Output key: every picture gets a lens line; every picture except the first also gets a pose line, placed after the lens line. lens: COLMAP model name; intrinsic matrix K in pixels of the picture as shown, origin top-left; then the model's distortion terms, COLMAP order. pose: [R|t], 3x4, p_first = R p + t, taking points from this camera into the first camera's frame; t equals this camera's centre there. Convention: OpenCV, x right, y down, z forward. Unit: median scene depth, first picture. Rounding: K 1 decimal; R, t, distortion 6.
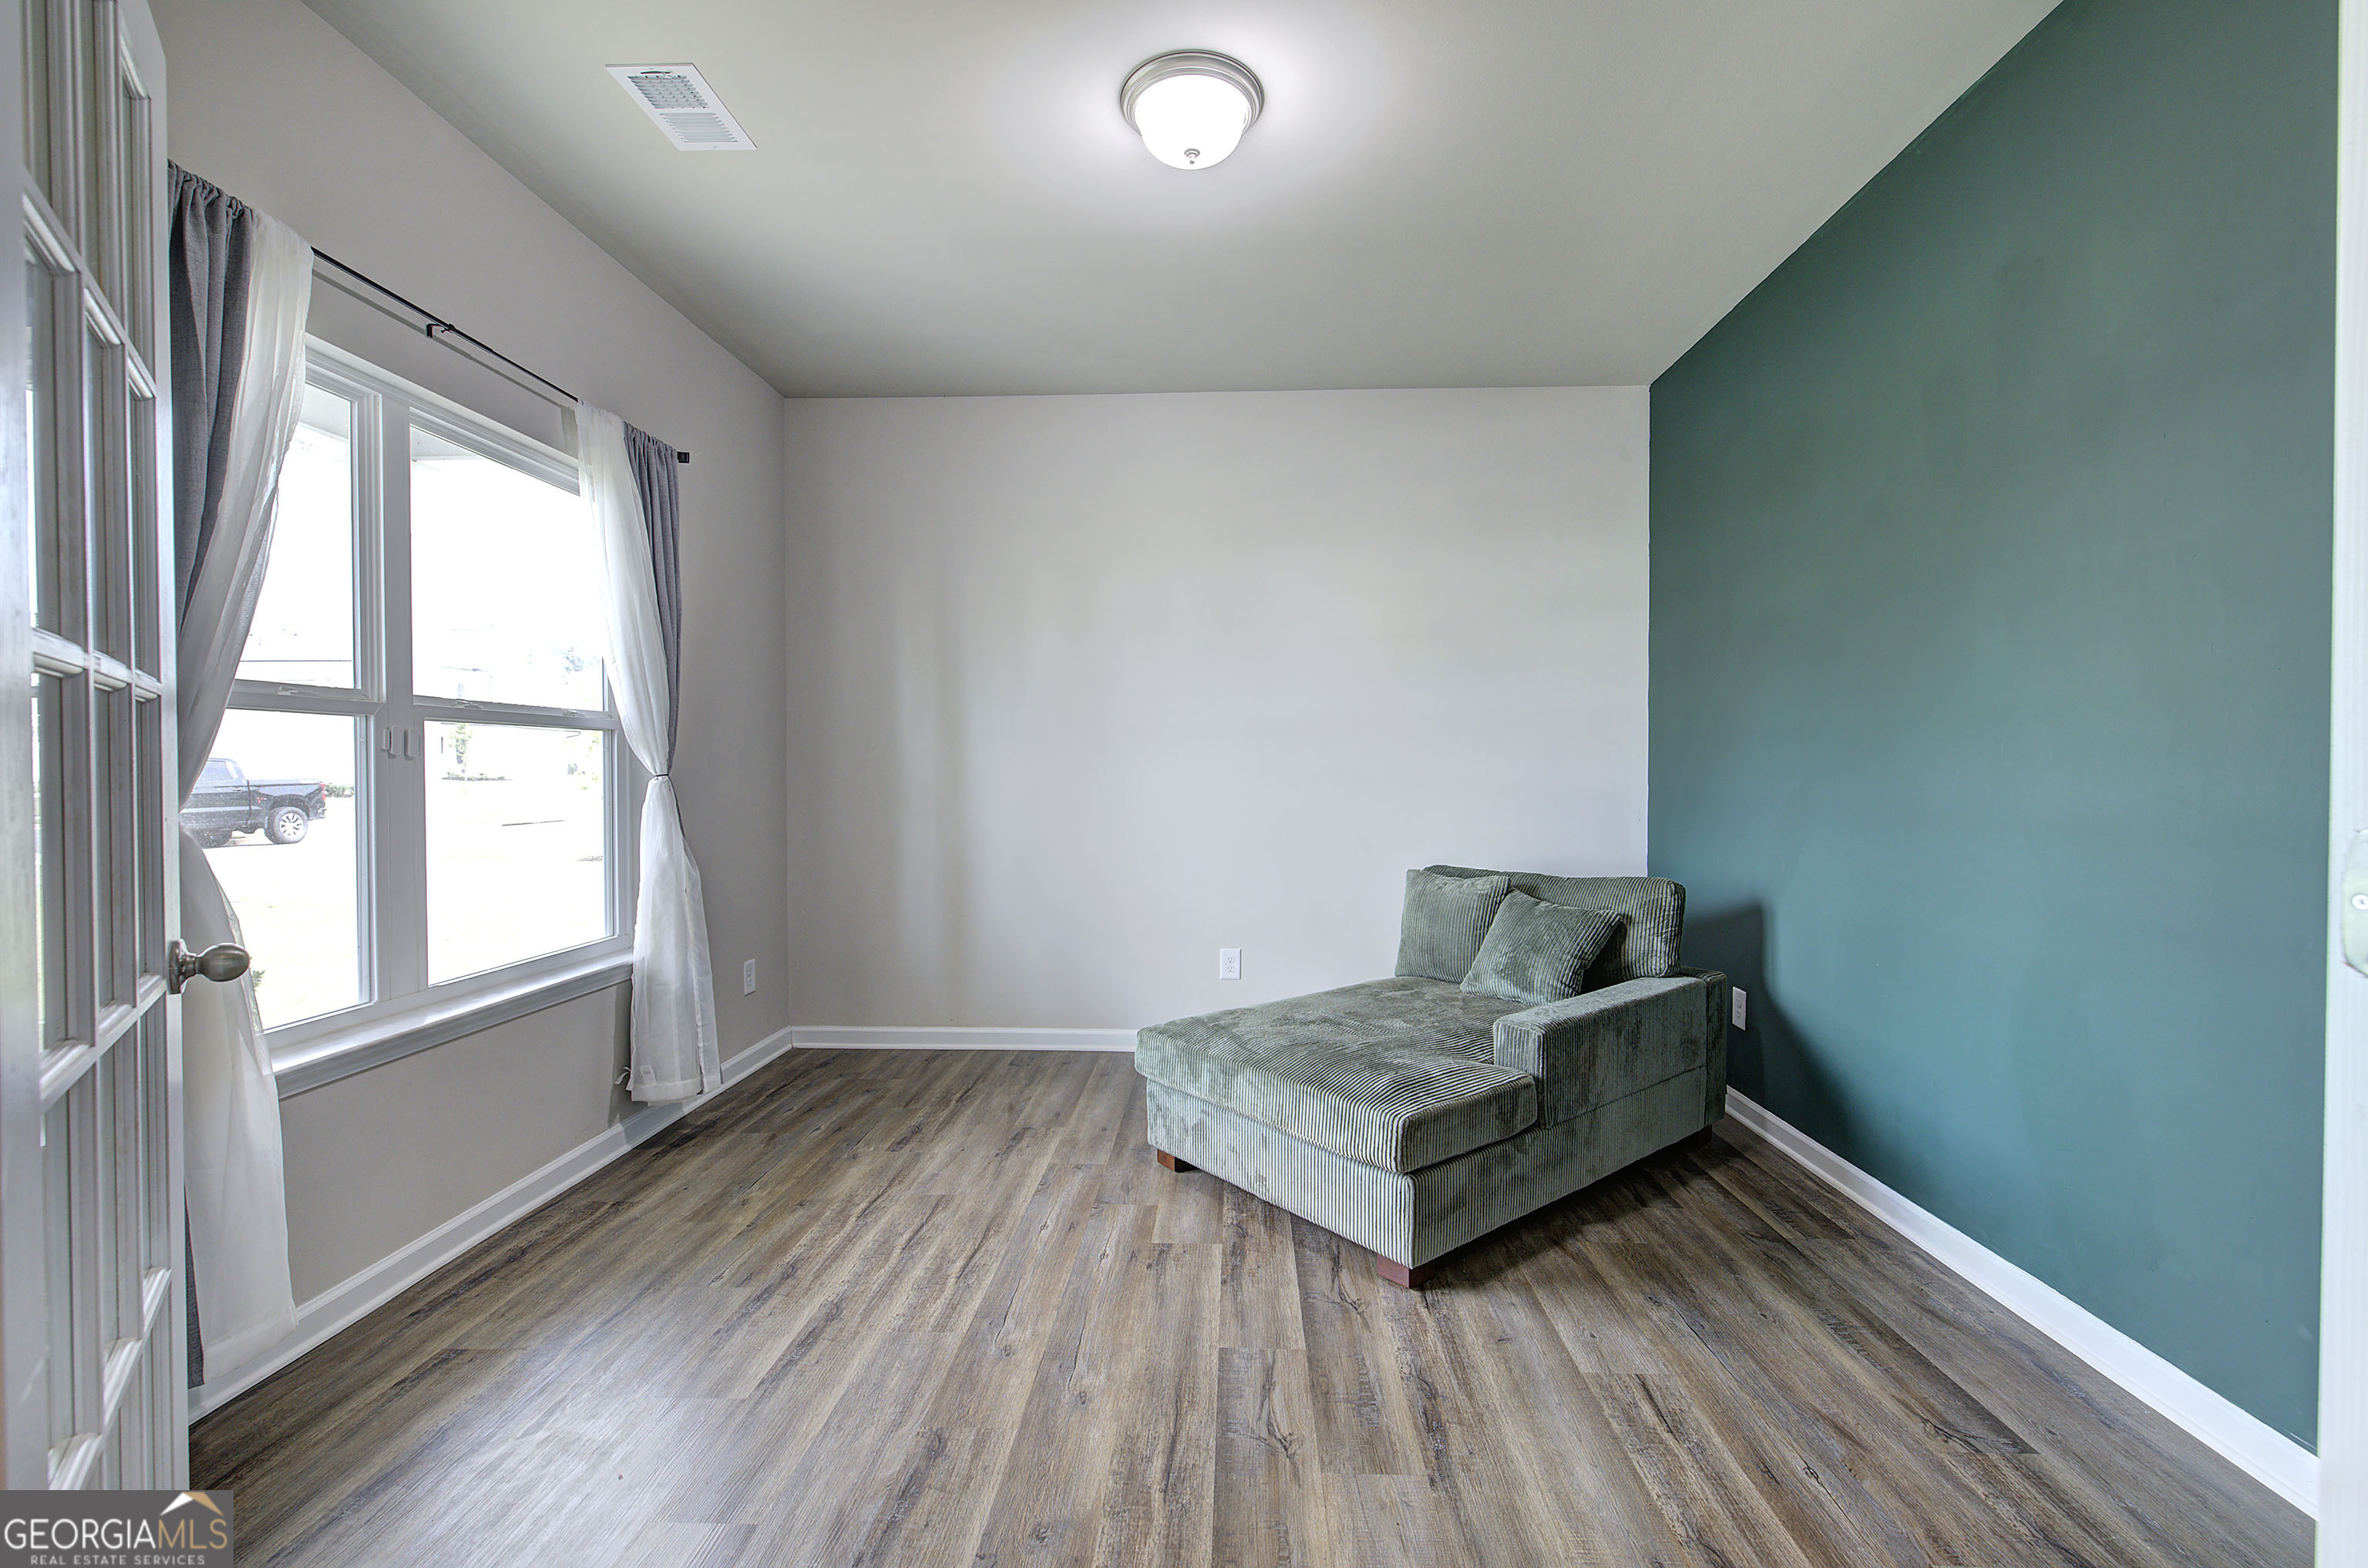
lens RADIAL K [[1009.0, 0, 1186.7], [0, 1009.0, 779.9], [0, 0, 1]] dist [-0.001938, 0.000425]
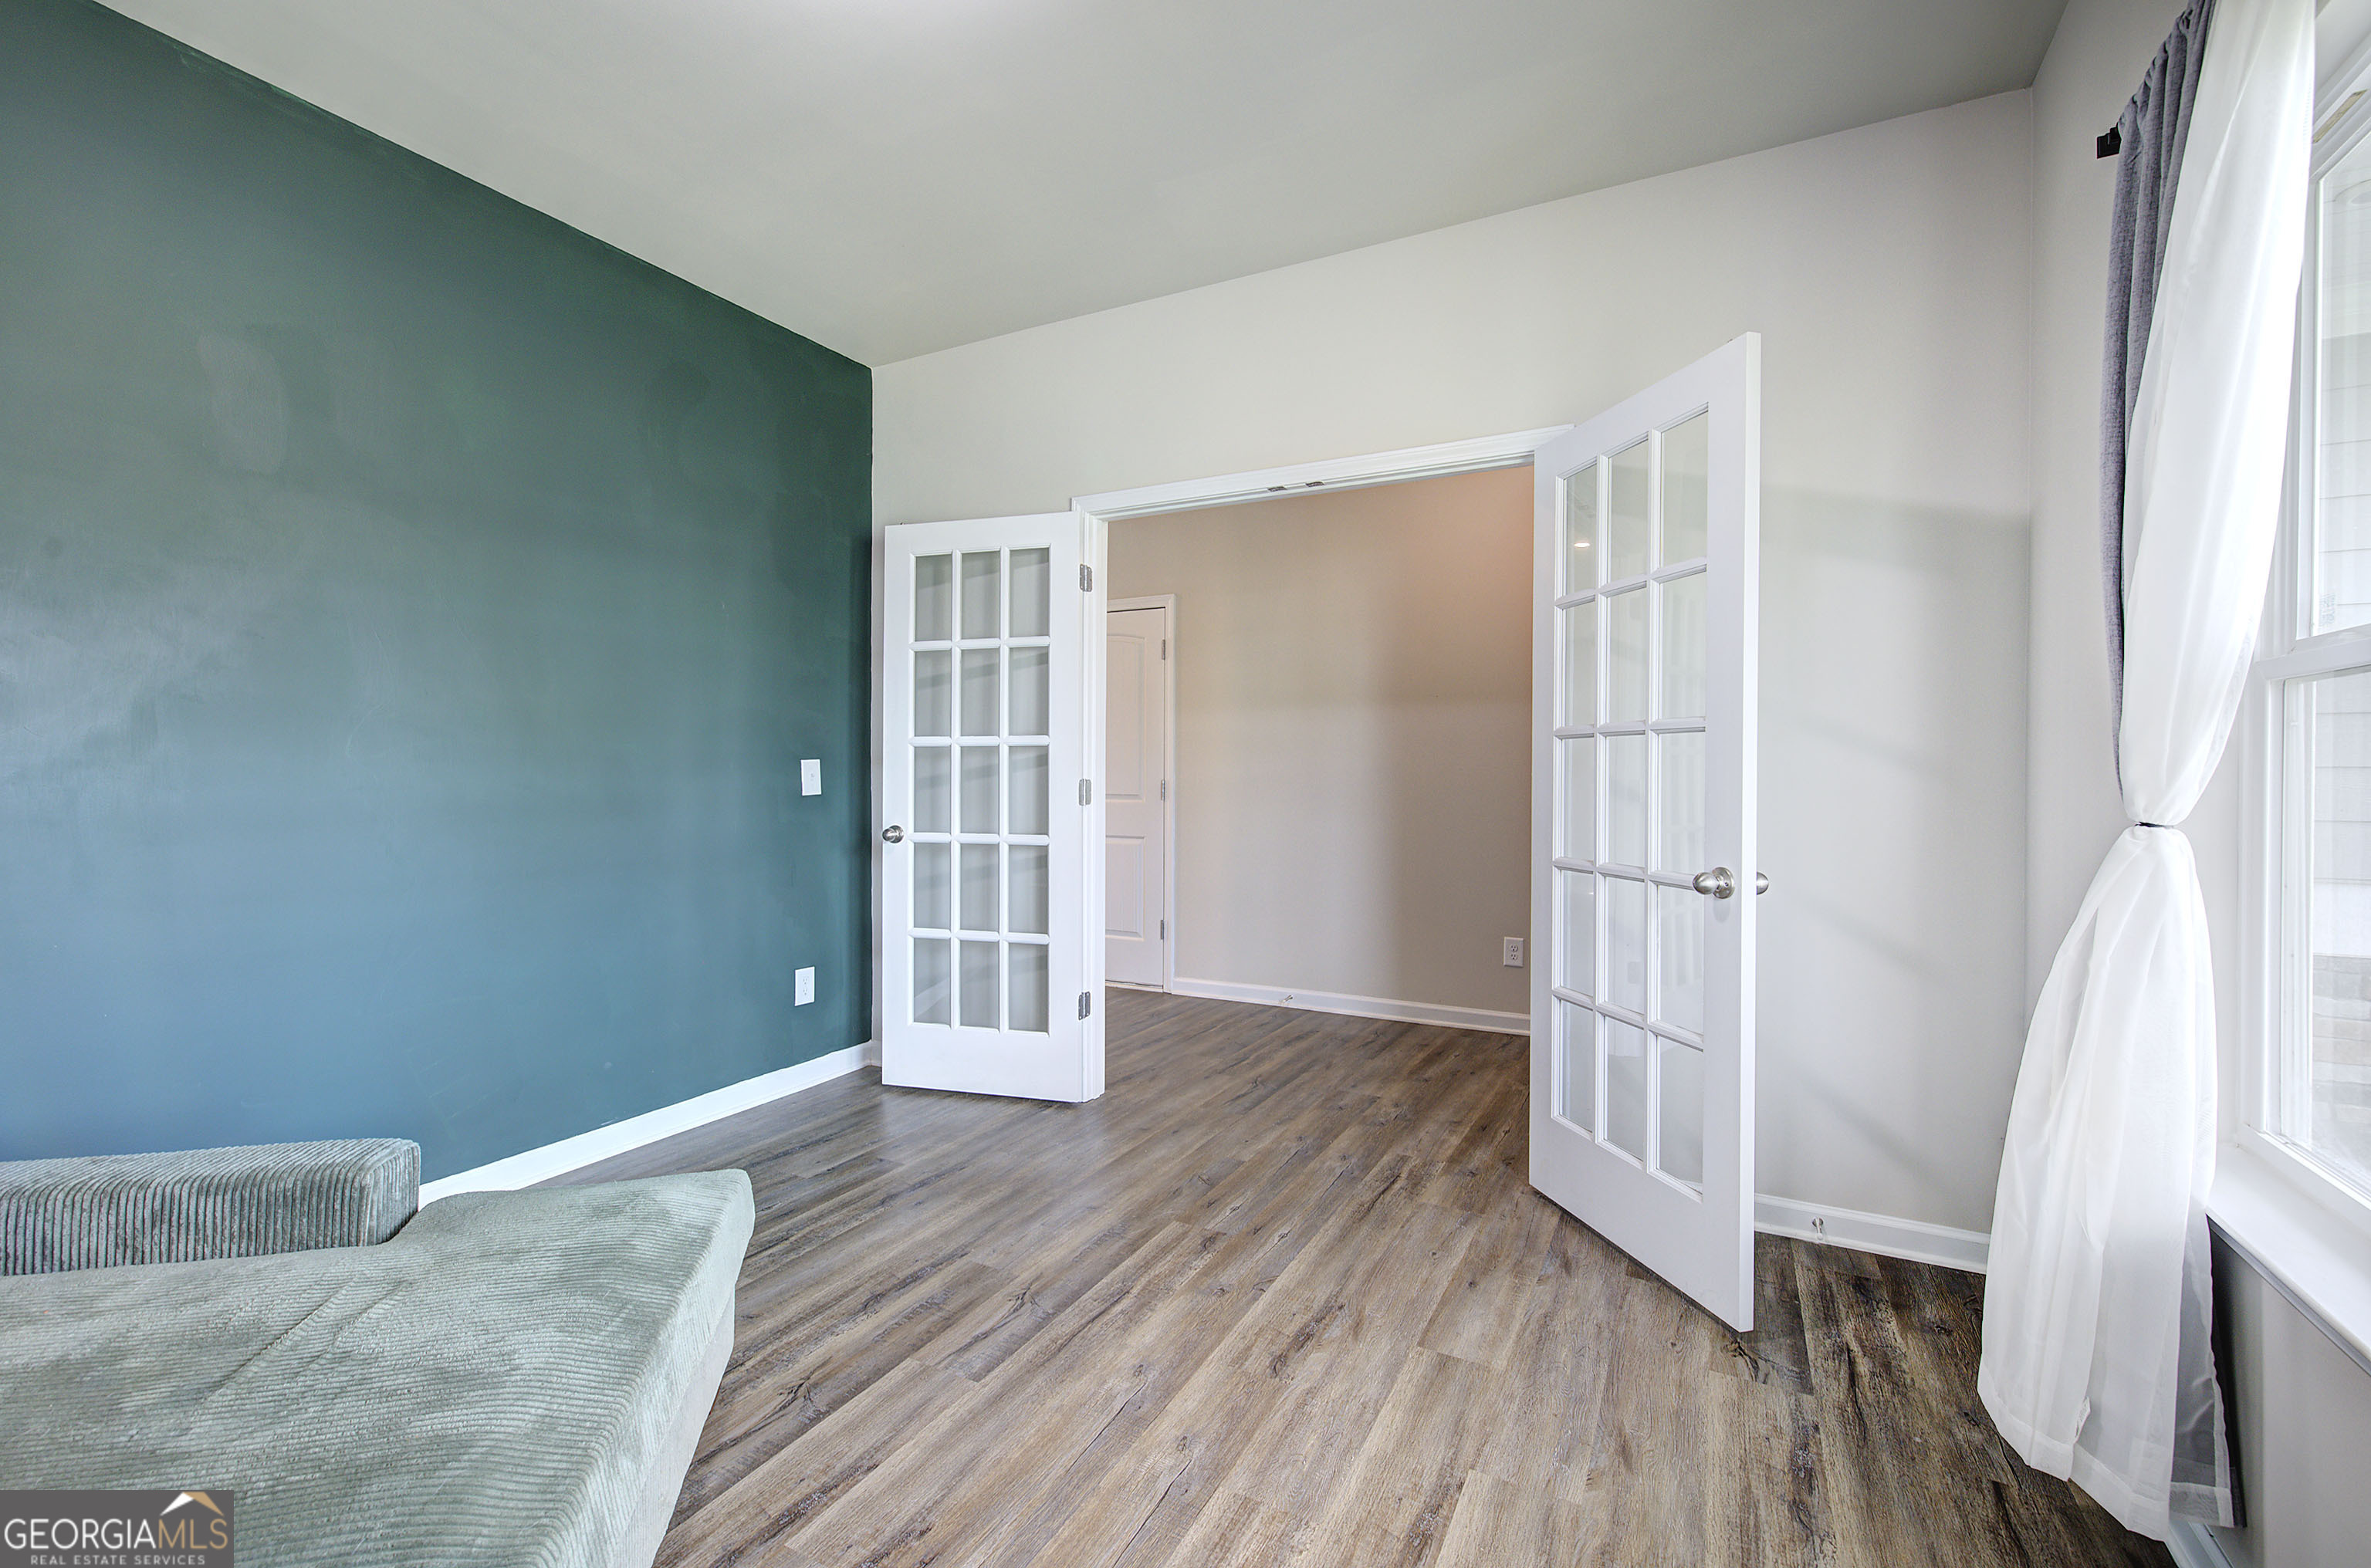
lens RADIAL K [[1010.1, 0, 1186.3], [0, 1010.1, 775.3], [0, 0, 1]] dist [-0.001938, 0.000425]
pose [[-0.906092, -0.001442, 0.423078, -0.583578], [0.003498, 0.999934, 0.010901, -0.015740], [-0.423066, 0.011357, -0.906028, 1.900213]]
